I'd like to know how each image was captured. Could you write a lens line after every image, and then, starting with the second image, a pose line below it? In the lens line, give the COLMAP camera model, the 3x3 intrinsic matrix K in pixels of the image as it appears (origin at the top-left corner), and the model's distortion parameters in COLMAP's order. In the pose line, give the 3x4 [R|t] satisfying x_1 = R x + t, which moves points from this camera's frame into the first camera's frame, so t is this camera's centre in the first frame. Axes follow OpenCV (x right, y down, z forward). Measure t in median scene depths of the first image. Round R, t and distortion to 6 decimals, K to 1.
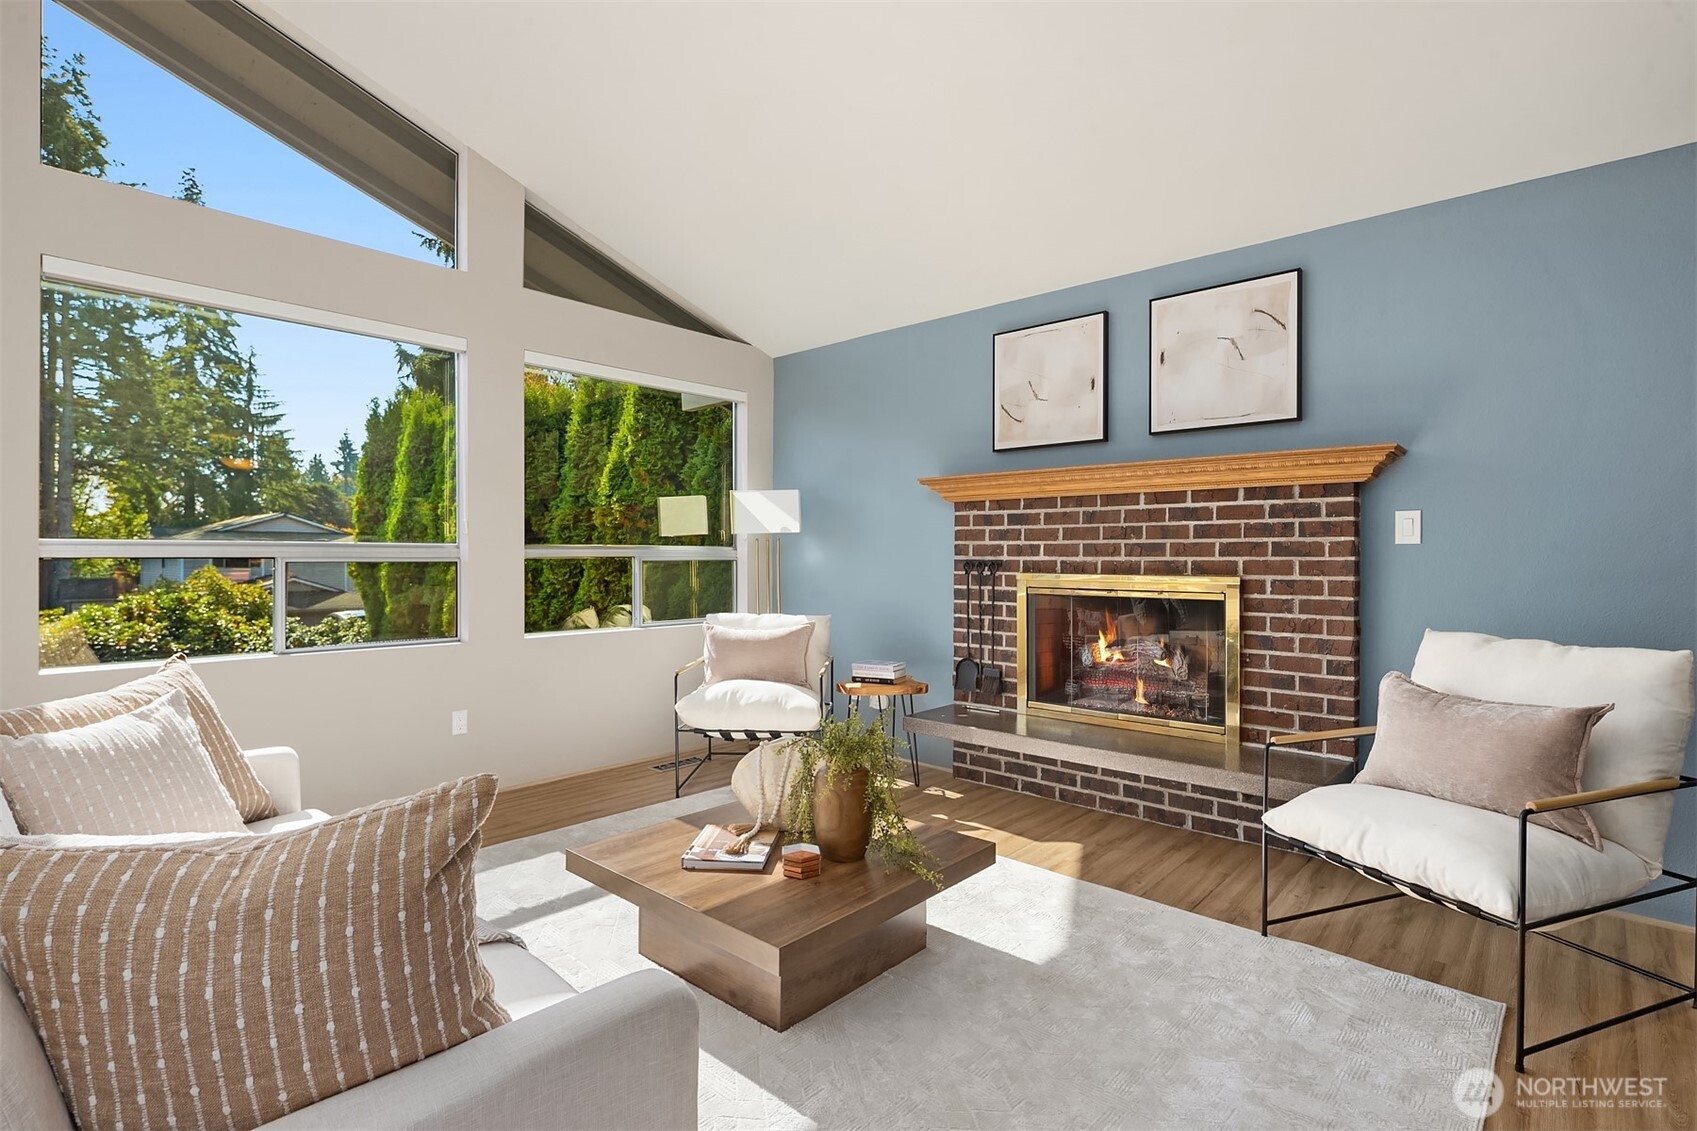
lens RADIAL K [[813.7, 0, 850.1], [0, 813.7, 564.1], [0, 0, 1]] dist [0.004010, -0.000277]
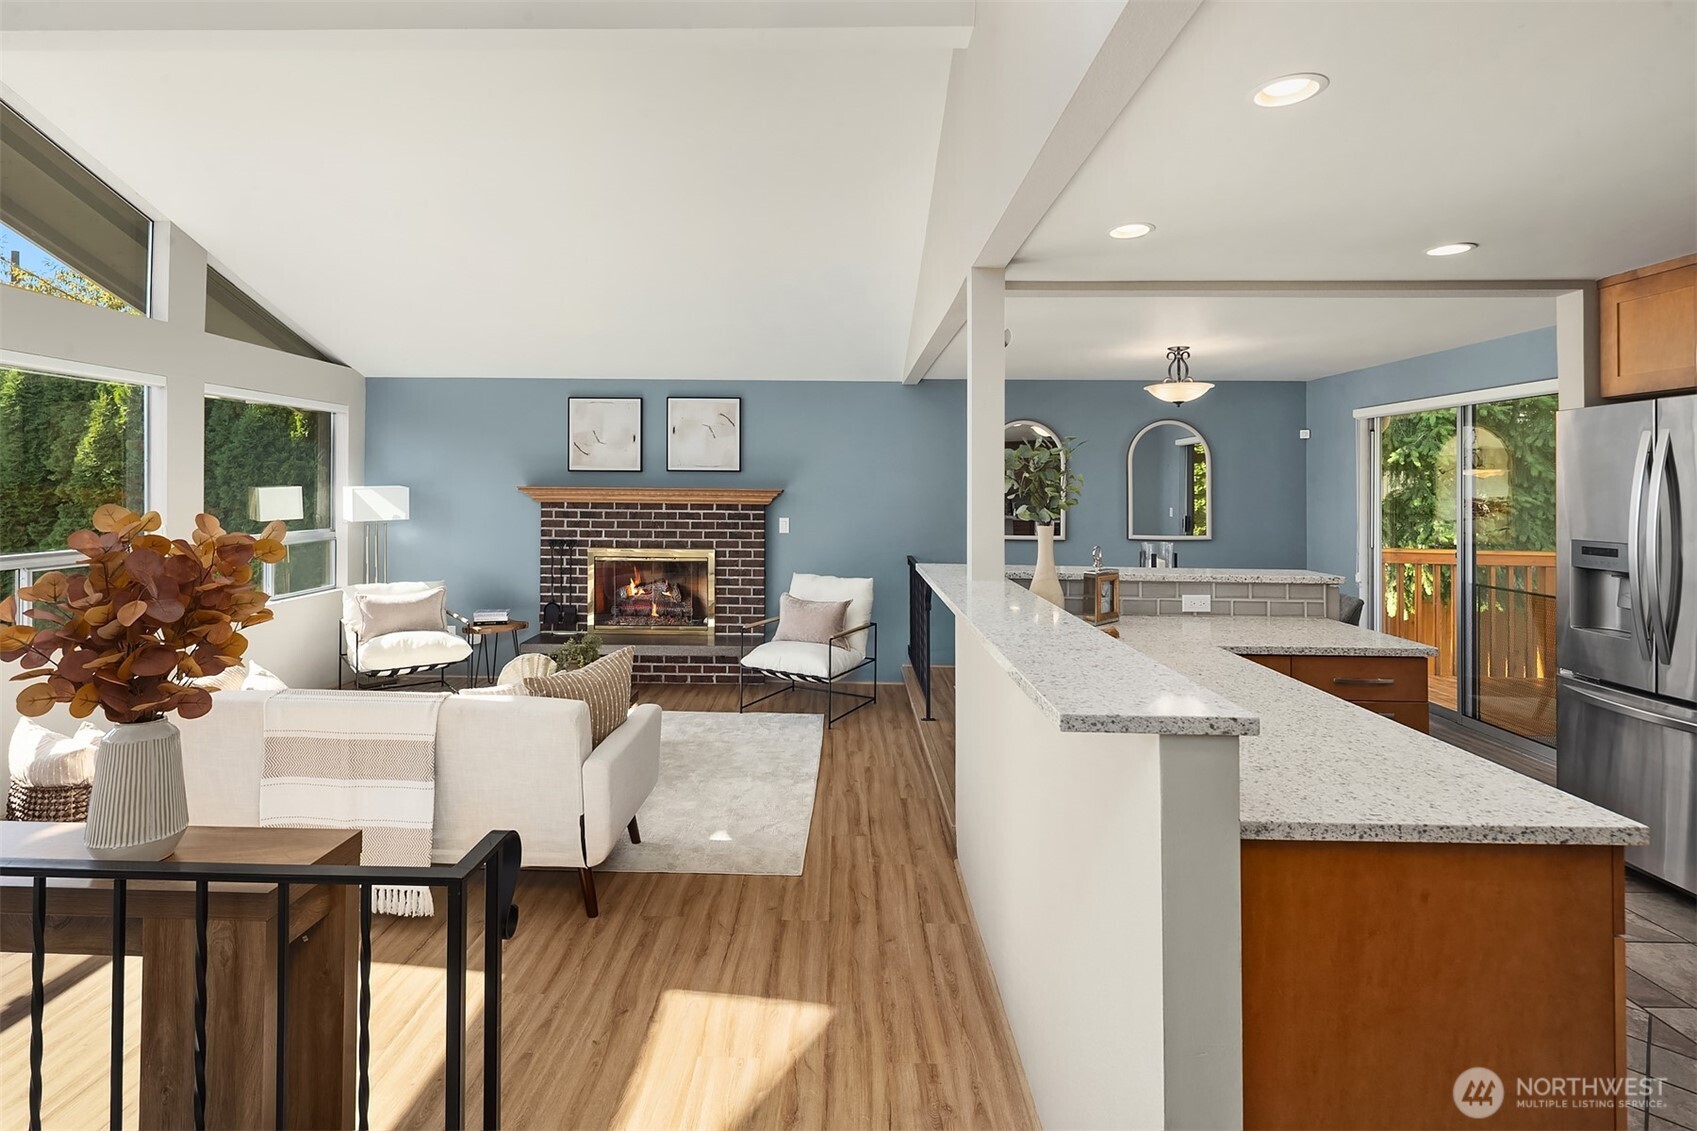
lens RADIAL K [[830.7, 0, 809.4], [0, 830.7, 484.7], [0, 0, 1]] dist [0.001017, -0.000002]
pose [[0.762080, 0.003010, 0.647476, -0.557044], [-0.000507, 0.999992, -0.004053, -0.113733], [-0.647482, 0.002760, 0.762075, -0.585130]]
